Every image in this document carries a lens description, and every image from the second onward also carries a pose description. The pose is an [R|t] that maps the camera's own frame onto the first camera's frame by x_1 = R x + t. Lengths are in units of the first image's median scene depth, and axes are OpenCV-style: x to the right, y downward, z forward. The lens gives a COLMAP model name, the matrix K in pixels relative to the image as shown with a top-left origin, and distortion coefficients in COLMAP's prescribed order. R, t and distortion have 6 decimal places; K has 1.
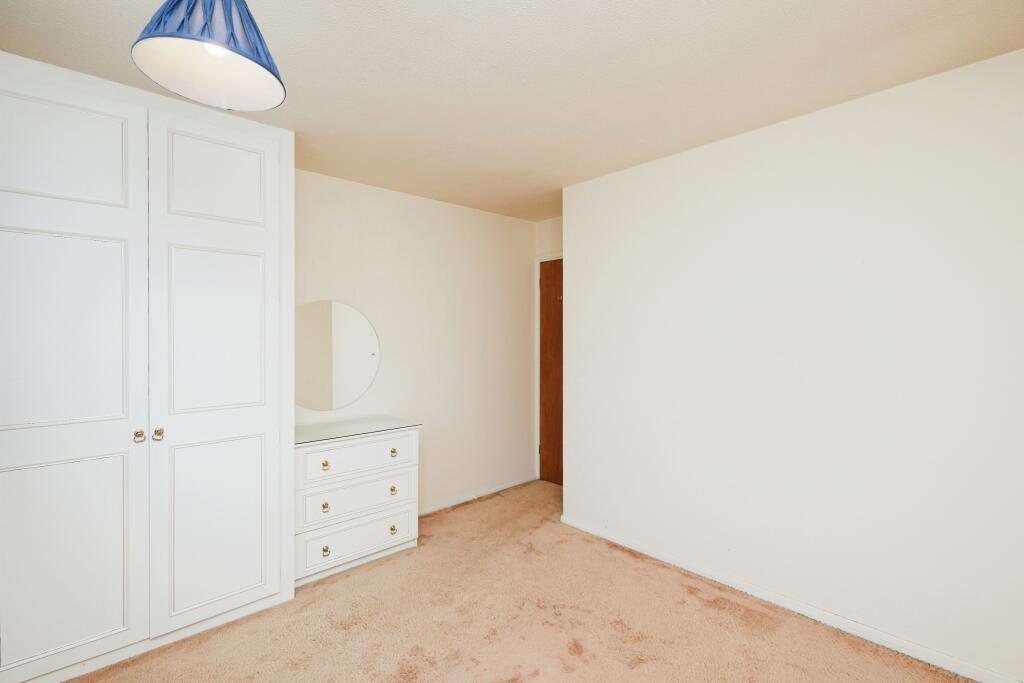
lens RADIAL K [[469.9, 0, 514.5], [0, 469.9, 340.1], [0, 0, 1]] dist [0.001026, -0.000287]
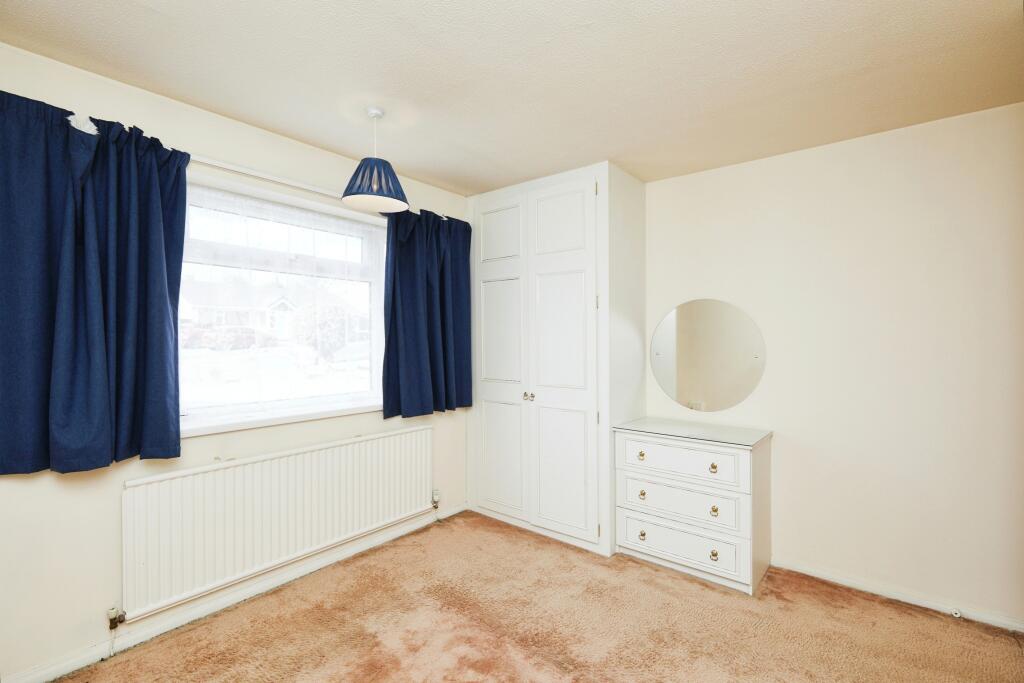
lens RADIAL K [[469.9, 0, 514.5], [0, 469.9, 340.1], [0, 0, 1]] dist [0.001026, -0.000287]
pose [[0.134858, 0.019838, -0.990666, 0.618182], [-0.010270, 0.999774, 0.018622, -0.014559], [0.990812, 0.007663, 0.135032, 0.563867]]
